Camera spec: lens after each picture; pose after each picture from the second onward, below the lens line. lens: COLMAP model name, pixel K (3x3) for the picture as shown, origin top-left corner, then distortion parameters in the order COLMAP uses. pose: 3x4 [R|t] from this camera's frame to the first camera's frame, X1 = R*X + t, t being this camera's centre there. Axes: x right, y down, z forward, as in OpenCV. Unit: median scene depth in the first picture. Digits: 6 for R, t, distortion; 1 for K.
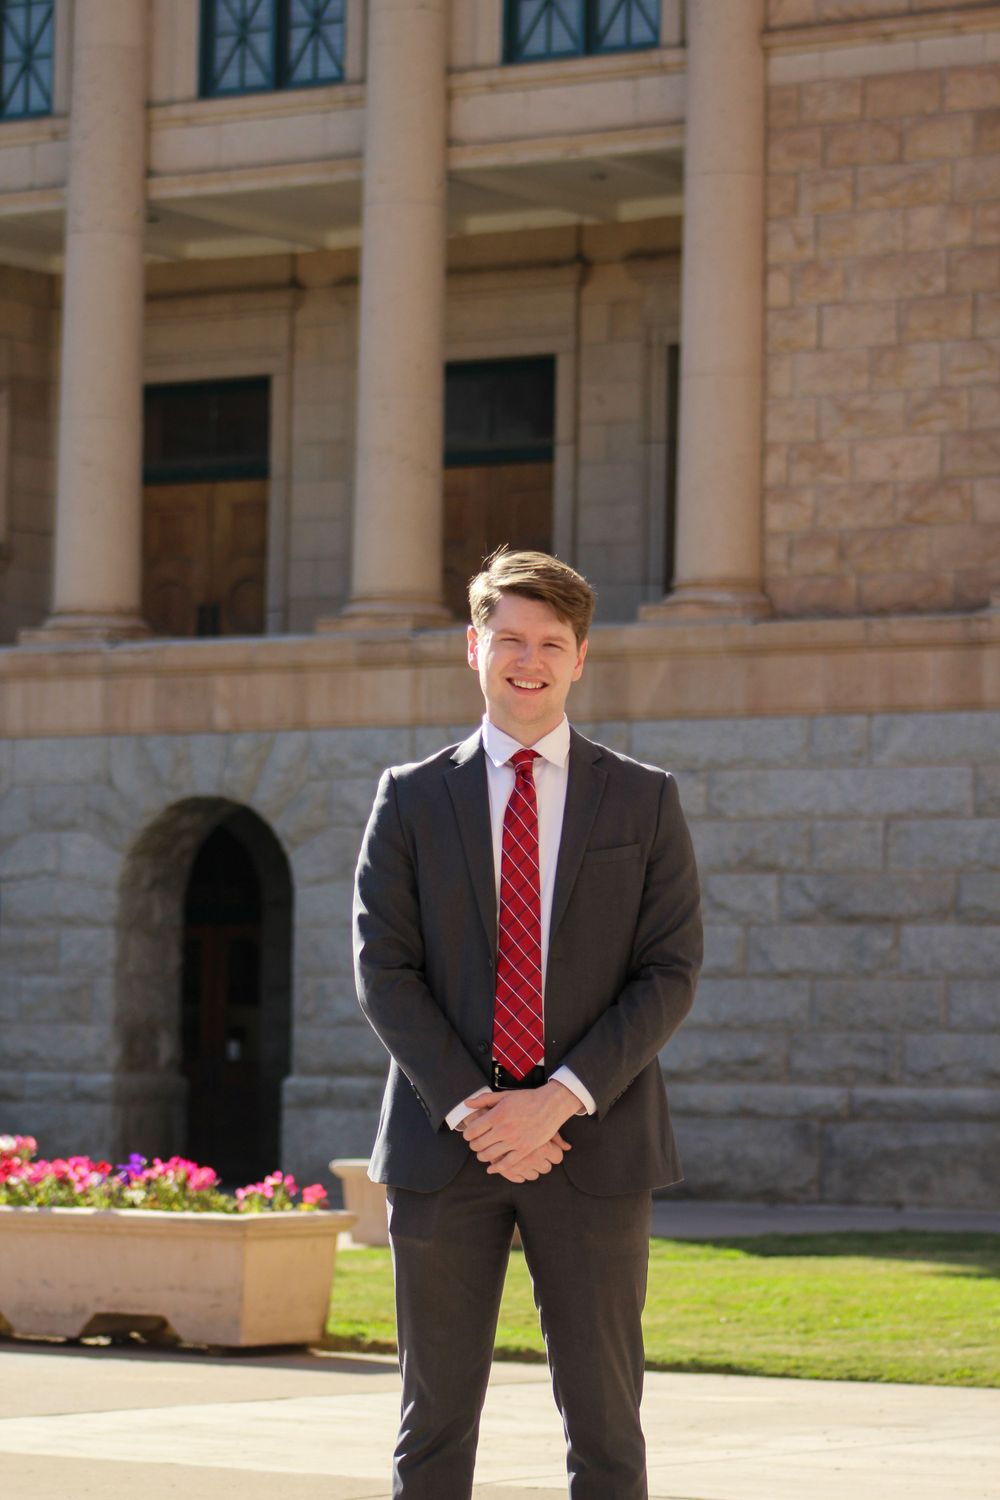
lens RADIAL K [[5143.1, 0, 507.2], [0, 5143.1, 743.8], [0, 0, 1]] dist [-0.058152, 0.000000]
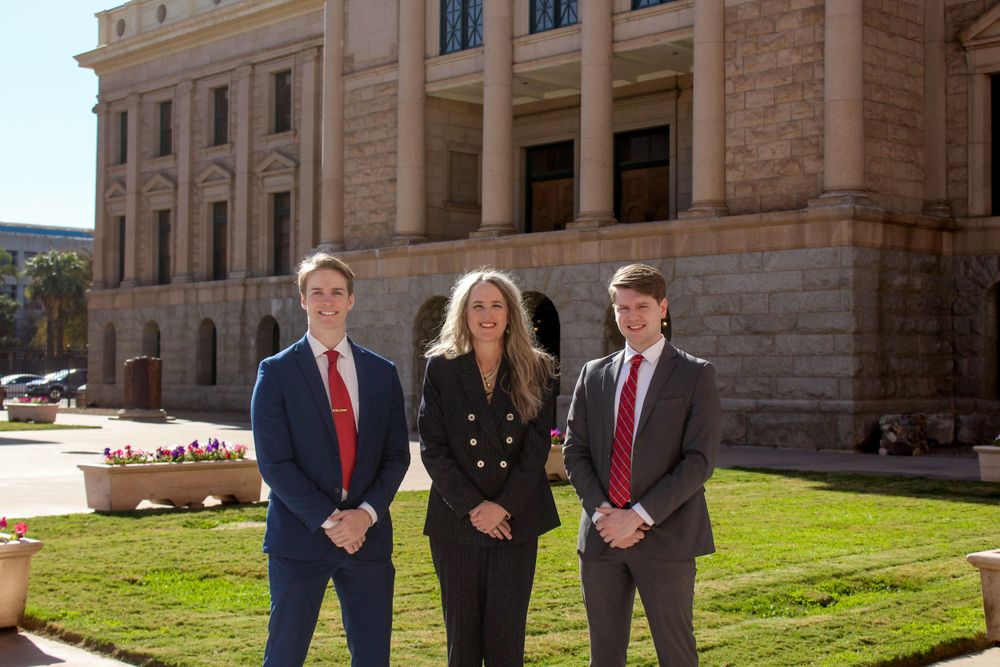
lens RADIAL K [[1468.2, 0, 496.7], [0, 1468.2, 330.2], [0, 0, 1]] dist [-0.007106, 0.000000]
pose [[0.978474, -0.019569, -0.205441, 0.086629], [0.025831, 0.999278, 0.027845, 0.009003], [0.204748, -0.032552, 0.978273, 0.257205]]
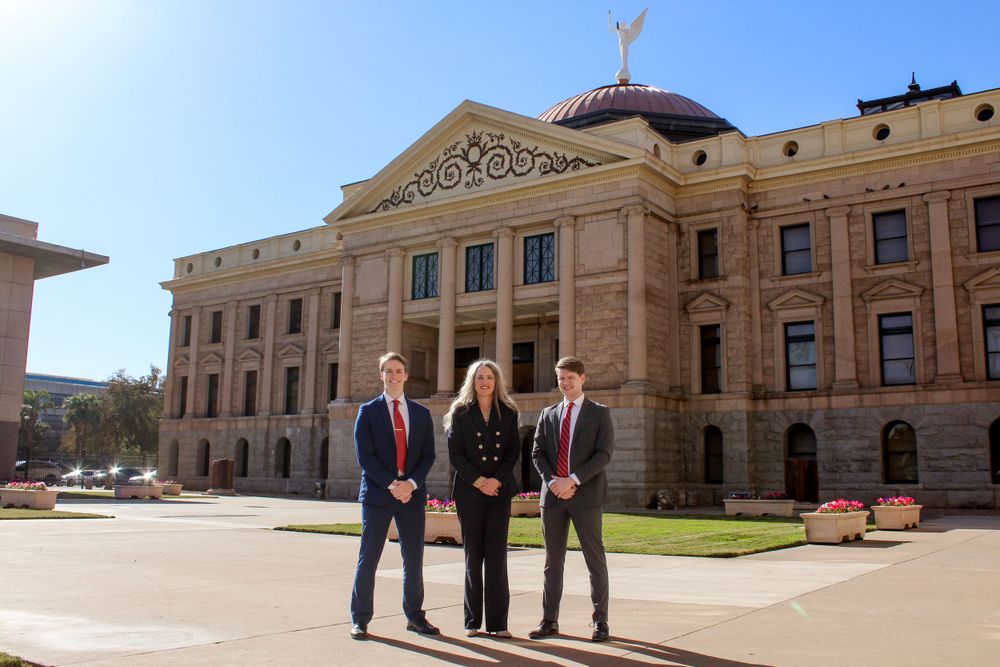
lens RADIAL K [[913.5, 0, 501.5], [0, 913.5, 337.5], [0, 0, 1]] dist [-0.087781, -0.010095]
pose [[0.999739, -0.008102, -0.021345, -0.004206], [0.006072, 0.995600, -0.093508, 0.007055], [0.022008, 0.093354, 0.995390, 0.089751]]
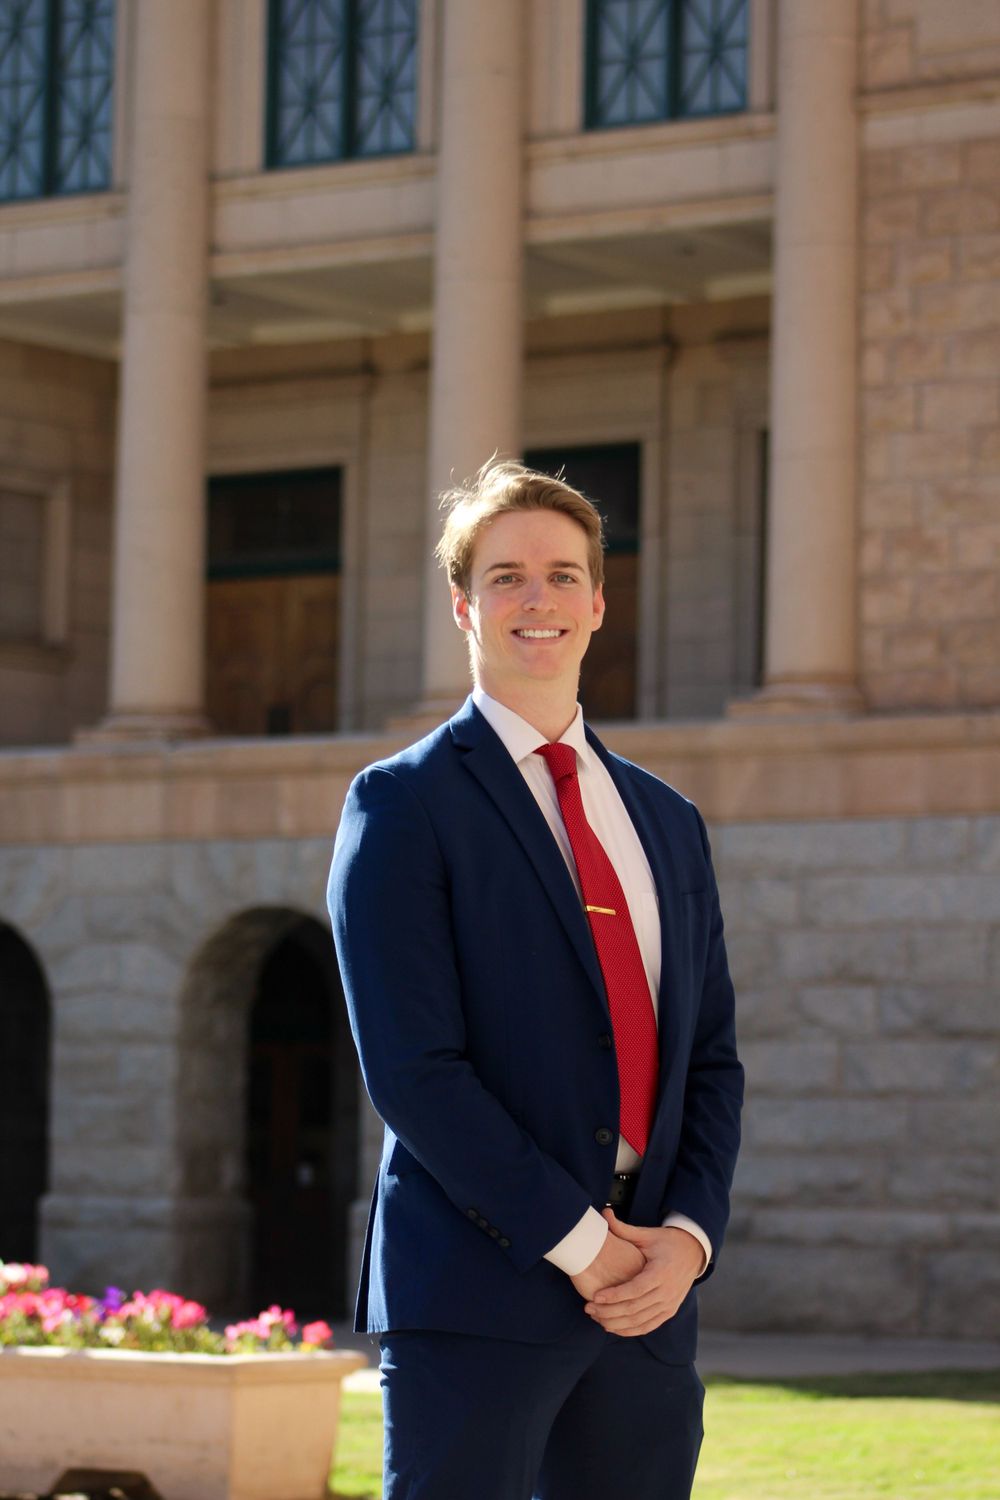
lens RADIAL K [[5228.7, 0, 489.5], [0, 5228.7, 750.5], [0, 0, 1]] dist [-0.062833, 0.000000]
pose [[0.999710, -0.001546, -0.024033, 0.005087], [0.001015, 0.999756, -0.022074, 0.003153], [0.024061, 0.022043, 0.999467, 0.042007]]
